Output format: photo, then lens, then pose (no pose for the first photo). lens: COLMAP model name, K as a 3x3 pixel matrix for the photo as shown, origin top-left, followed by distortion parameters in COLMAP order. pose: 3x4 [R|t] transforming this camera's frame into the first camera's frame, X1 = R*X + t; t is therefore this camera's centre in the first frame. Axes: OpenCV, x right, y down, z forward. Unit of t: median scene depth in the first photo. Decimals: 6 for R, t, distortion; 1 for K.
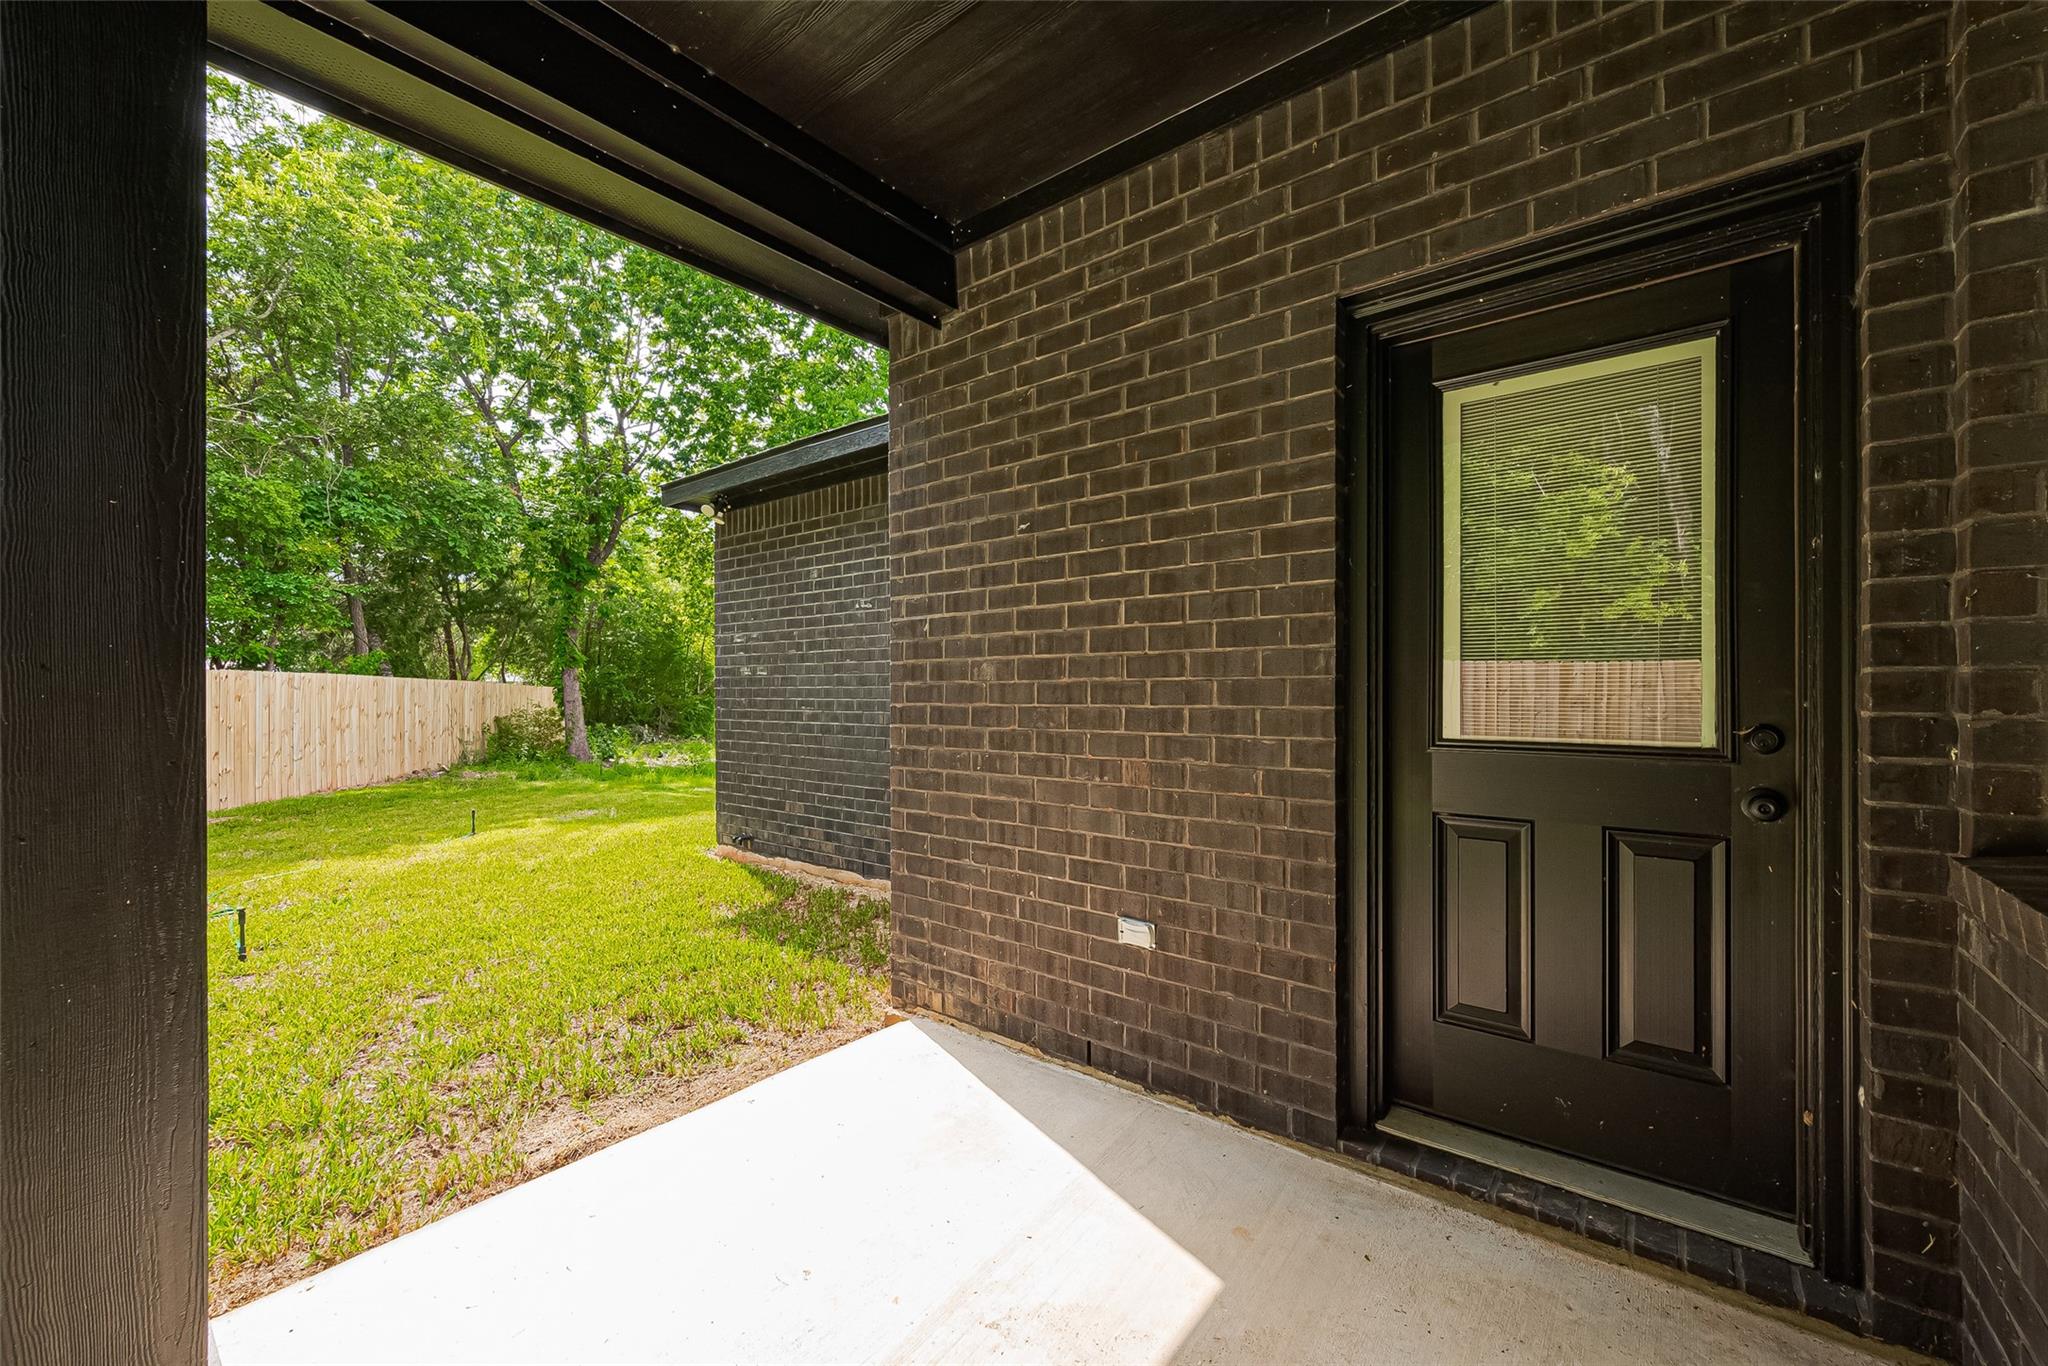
lens RADIAL K [[819.6, 0, 1028.4], [0, 819.6, 691.0], [0, 0, 1]] dist [0.000713, 0.000165]
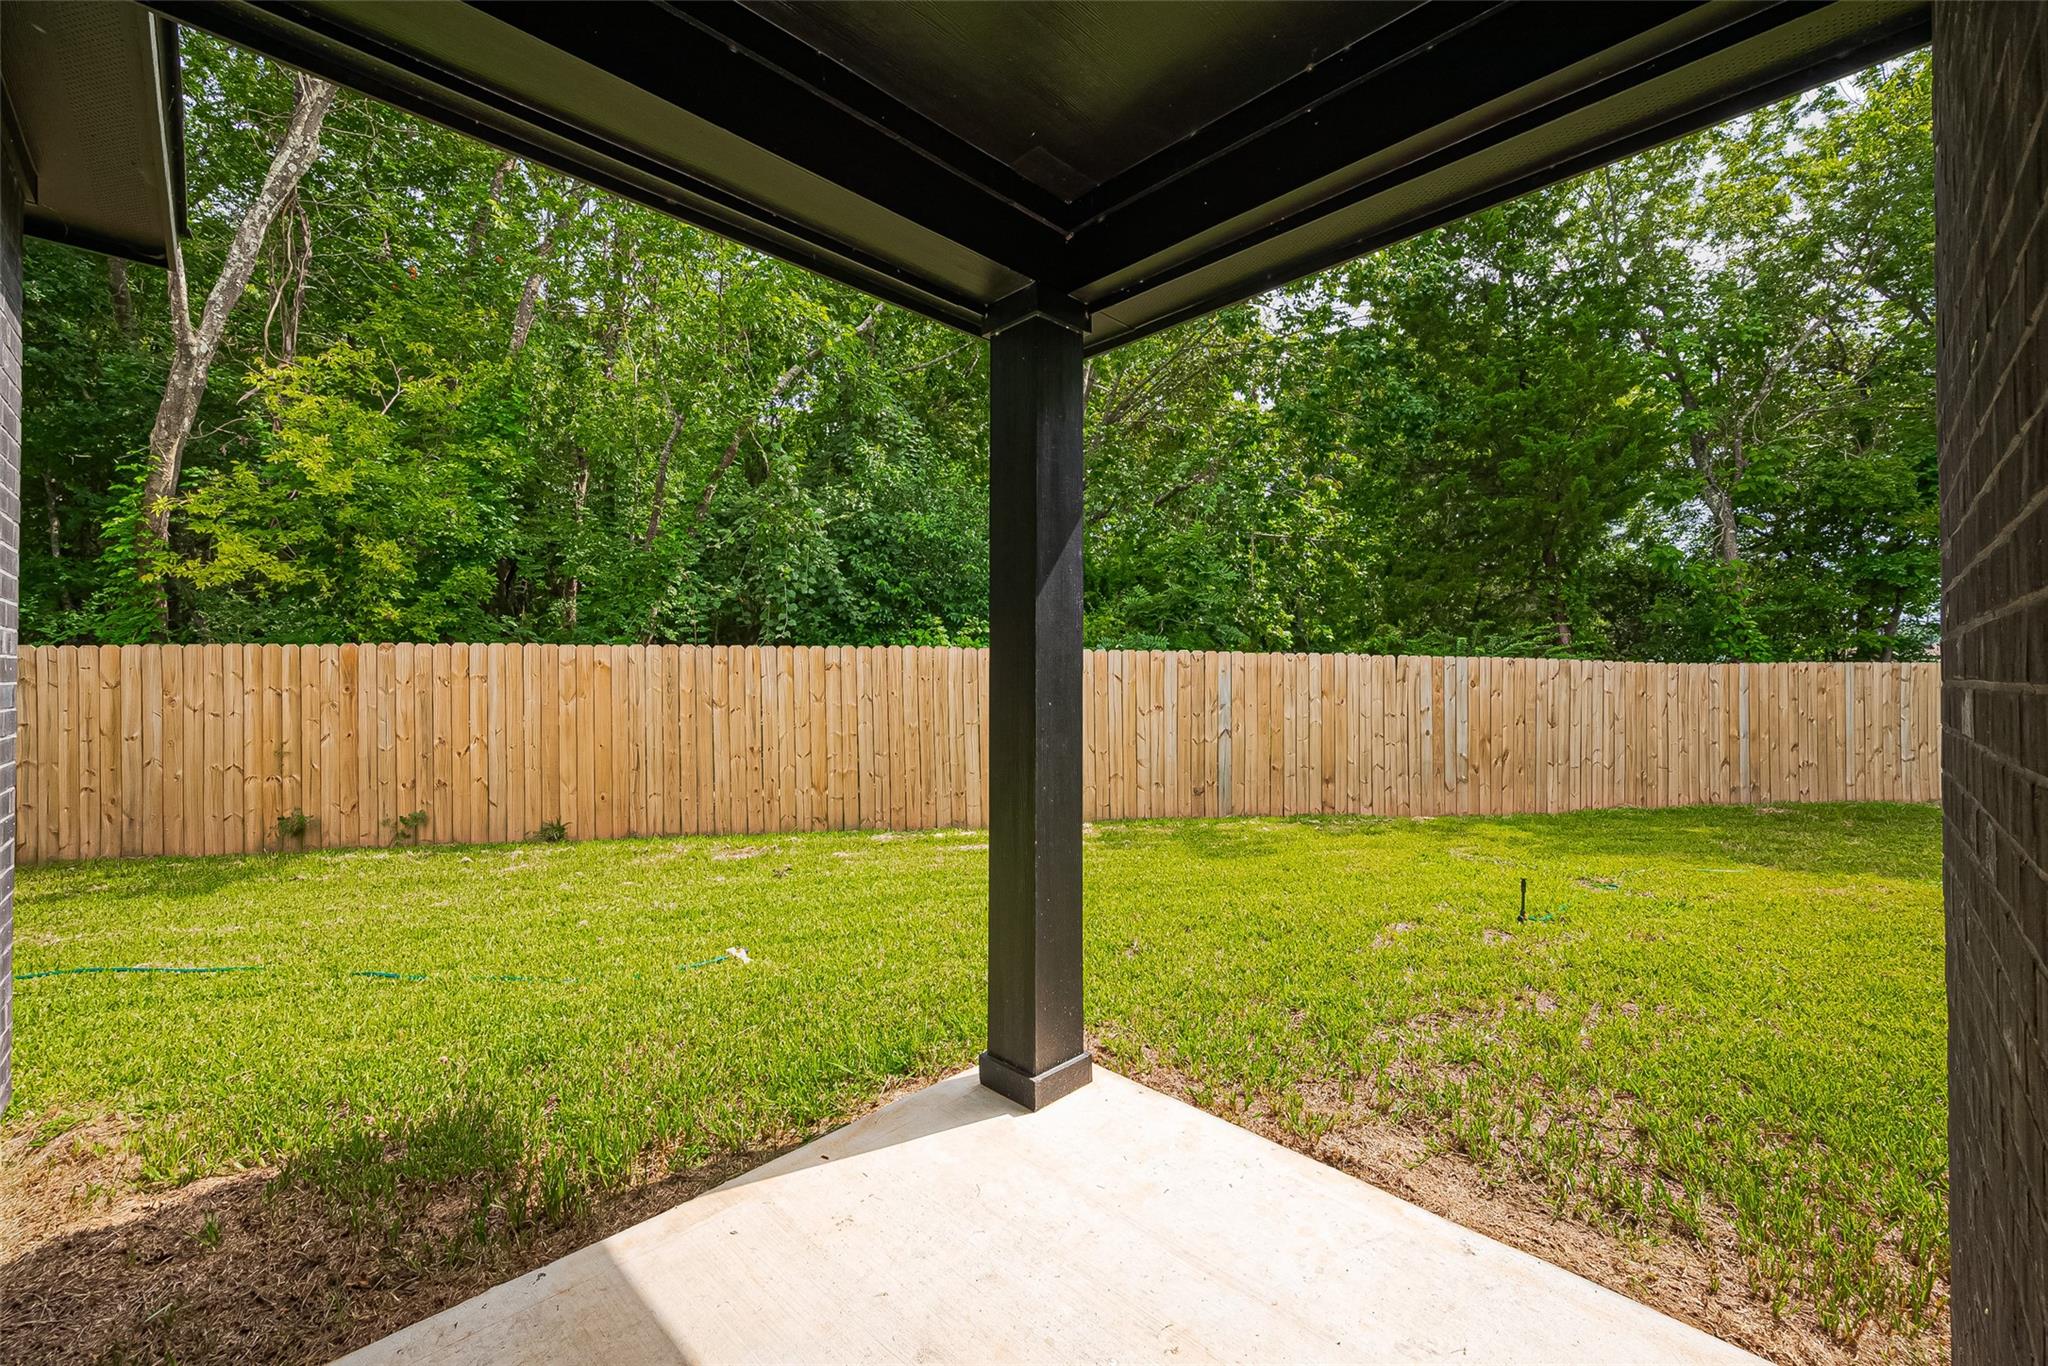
lens RADIAL K [[819.6, 0, 1025.5], [0, 819.6, 679.2], [0, 0, 1]] dist [0.000713, 0.000165]
pose [[-0.118970, 0.006462, -0.992877, 0.404327], [0.002264, 0.999978, 0.006237, -0.042816], [0.992895, -0.001506, -0.118982, 0.565435]]
